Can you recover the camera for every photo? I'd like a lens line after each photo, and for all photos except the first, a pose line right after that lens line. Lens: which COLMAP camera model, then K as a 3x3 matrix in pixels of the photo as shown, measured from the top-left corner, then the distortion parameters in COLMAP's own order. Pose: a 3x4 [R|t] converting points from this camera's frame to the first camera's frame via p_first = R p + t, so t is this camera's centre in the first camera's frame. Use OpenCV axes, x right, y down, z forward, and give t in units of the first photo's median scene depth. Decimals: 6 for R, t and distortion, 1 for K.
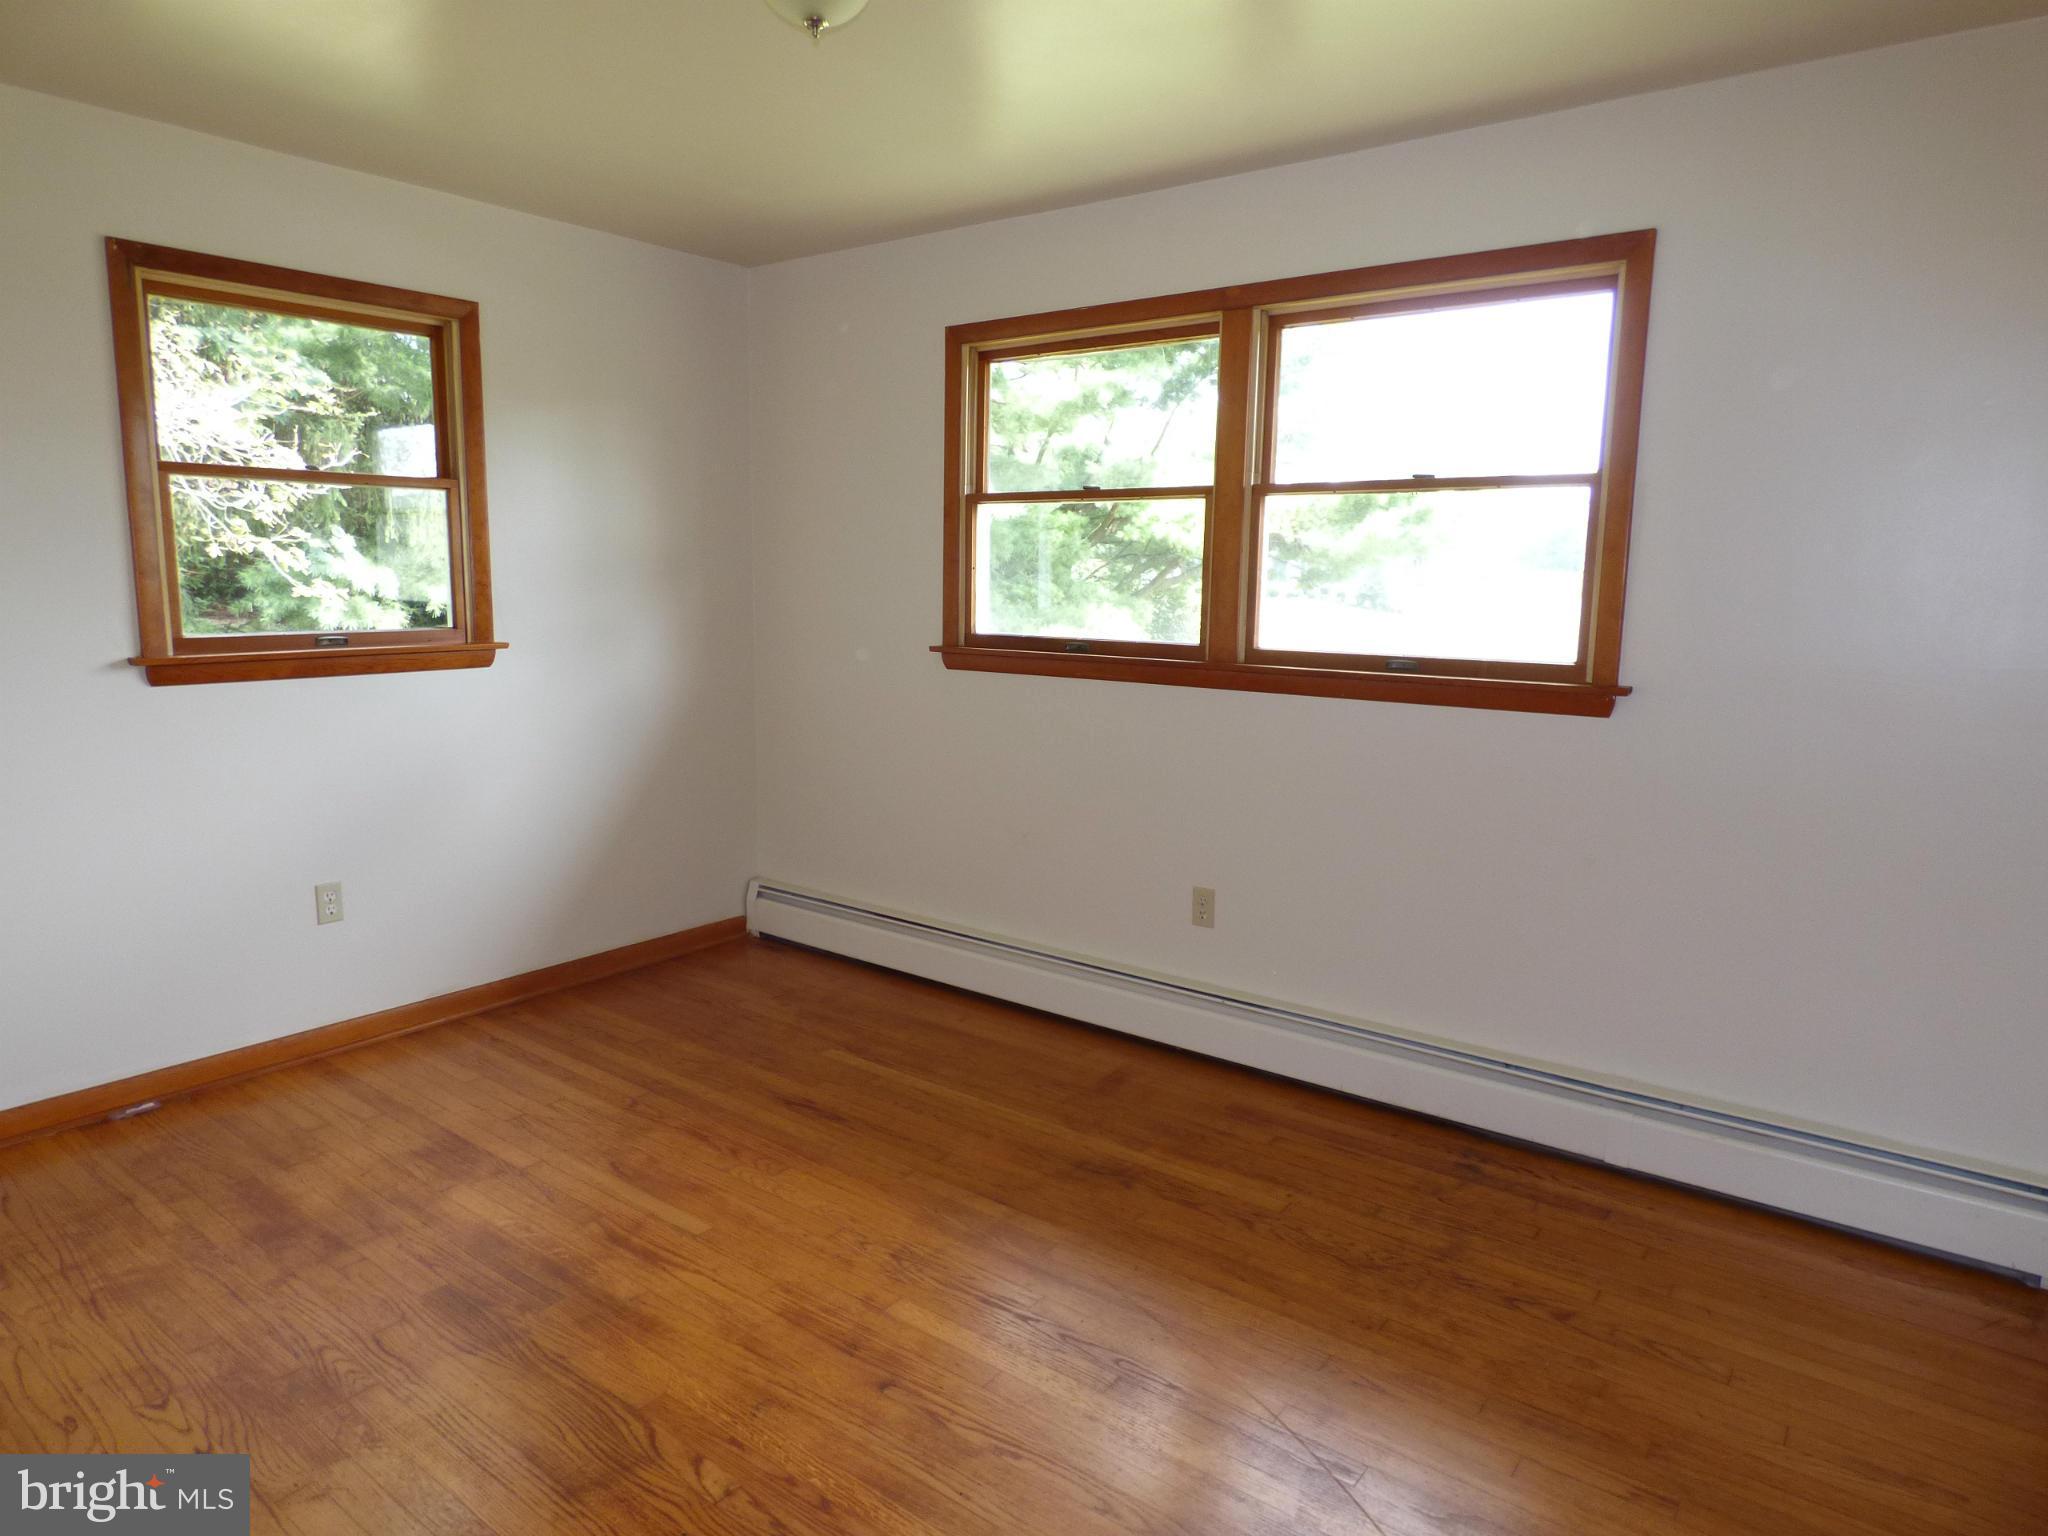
lens RADIAL K [[1271.3, 0, 1032.9], [0, 1271.3, 772.3], [0, 0, 1]] dist [-0.002803, -0.000995]
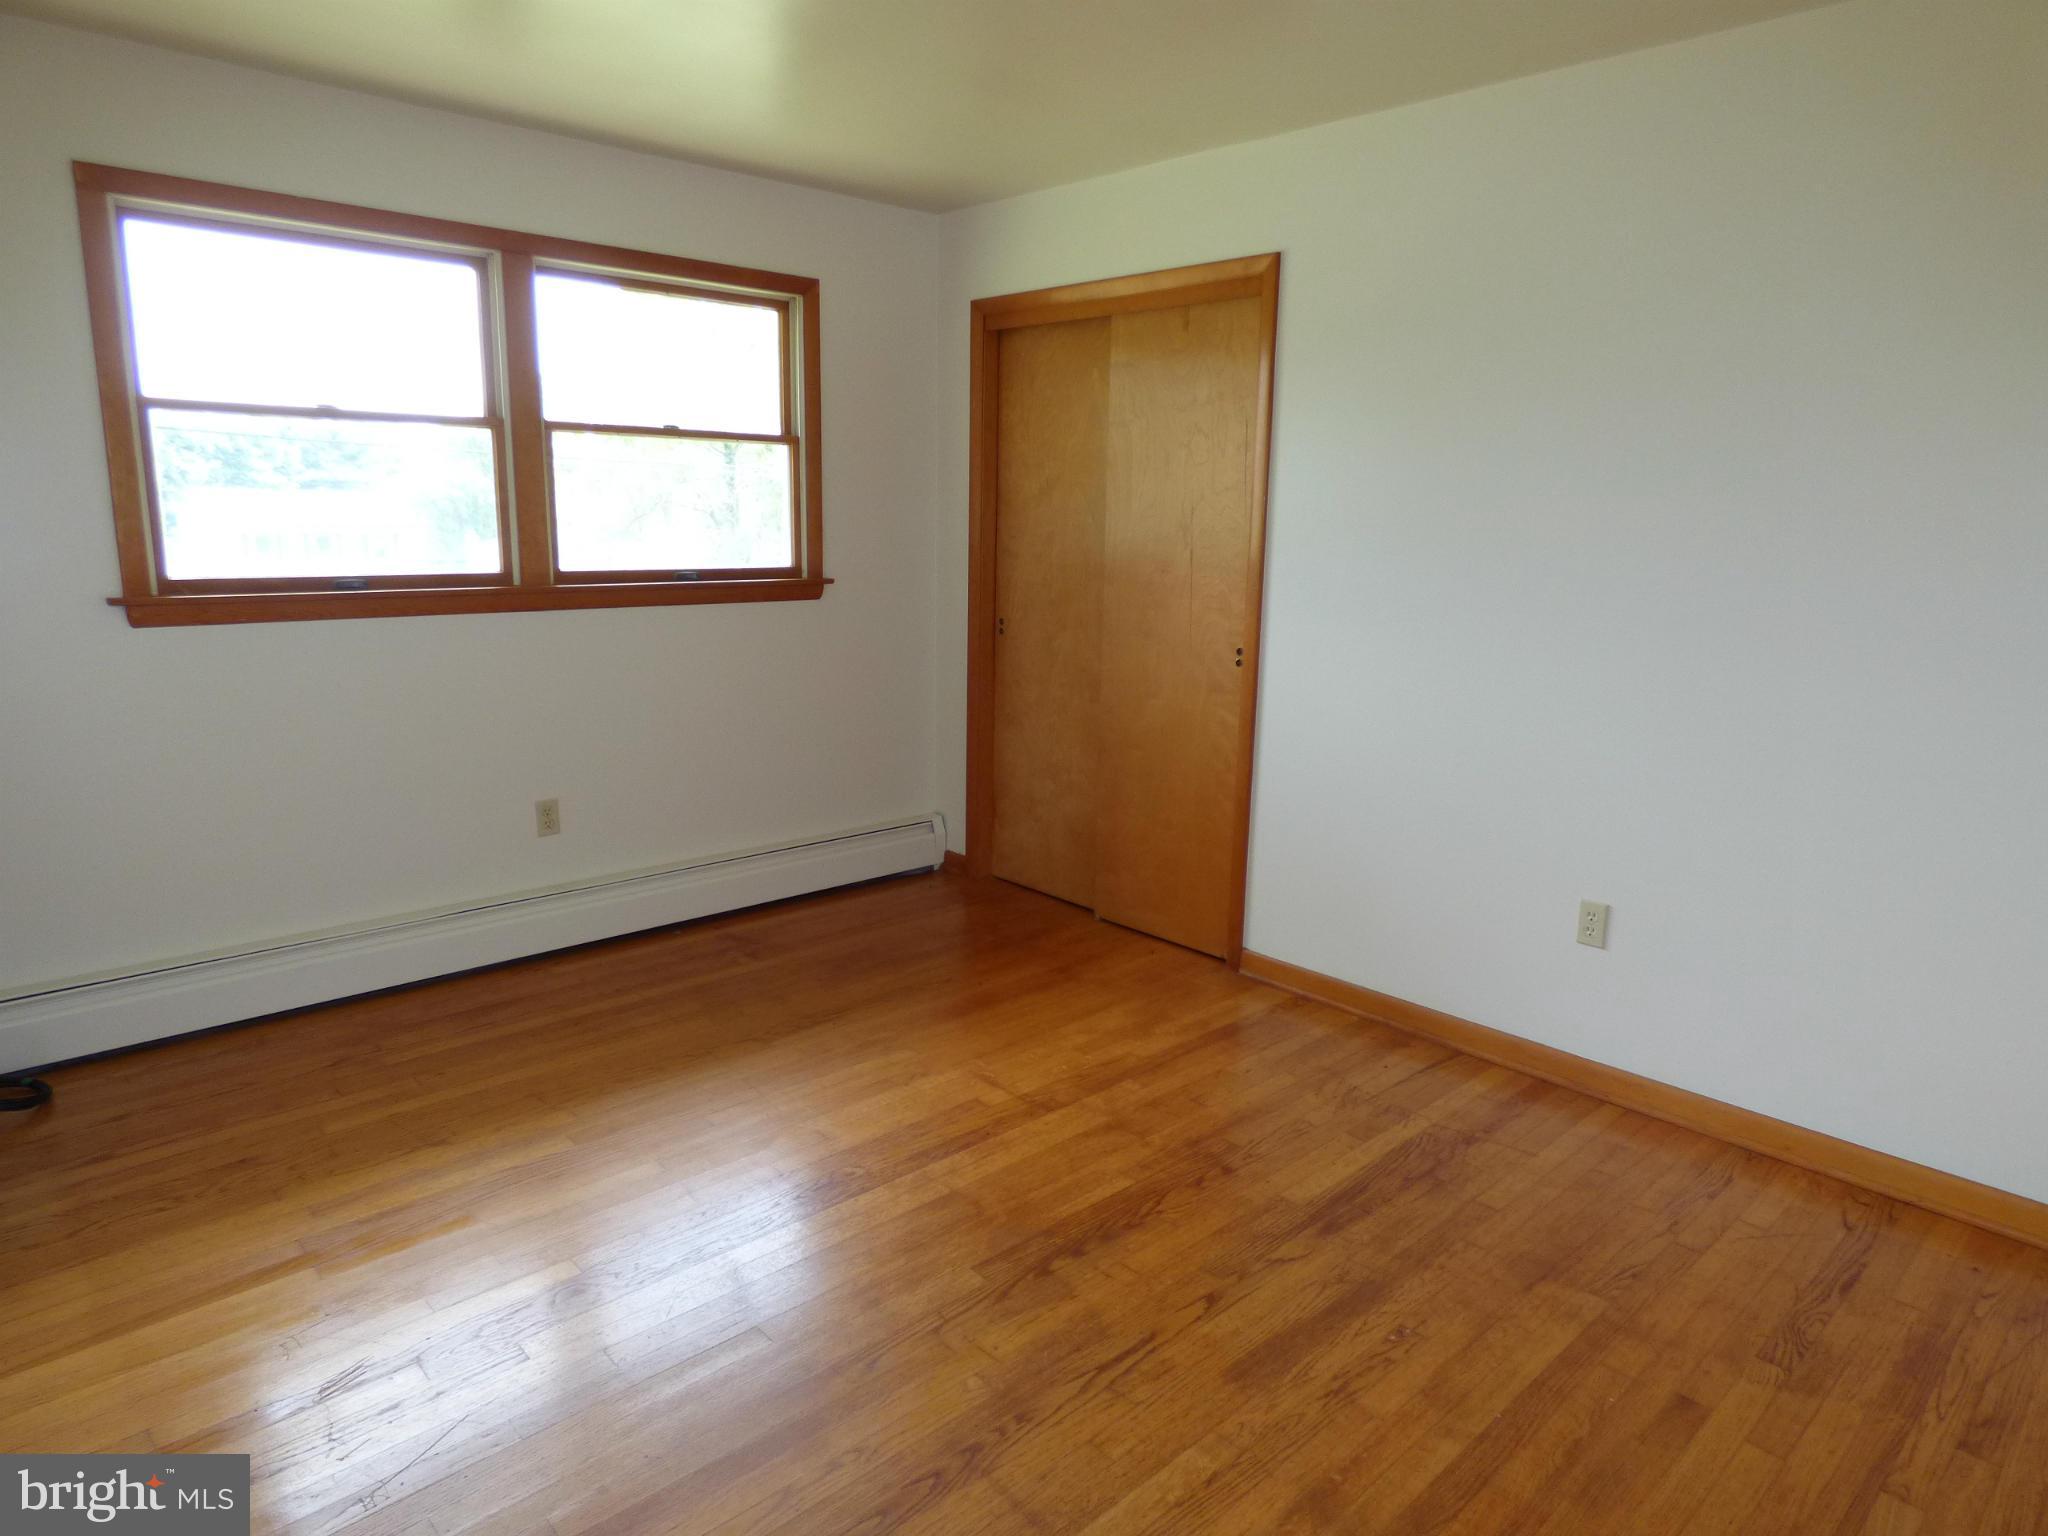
lens RADIAL K [[1271.3, 0, 1032.9], [0, 1271.3, 772.3], [0, 0, 1]] dist [-0.002803, -0.000995]
pose [[0.159292, -0.213418, 0.963887, -0.870634], [0.131157, 0.972274, 0.193600, -0.088567], [-0.978480, 0.095582, 0.182867, 0.418150]]
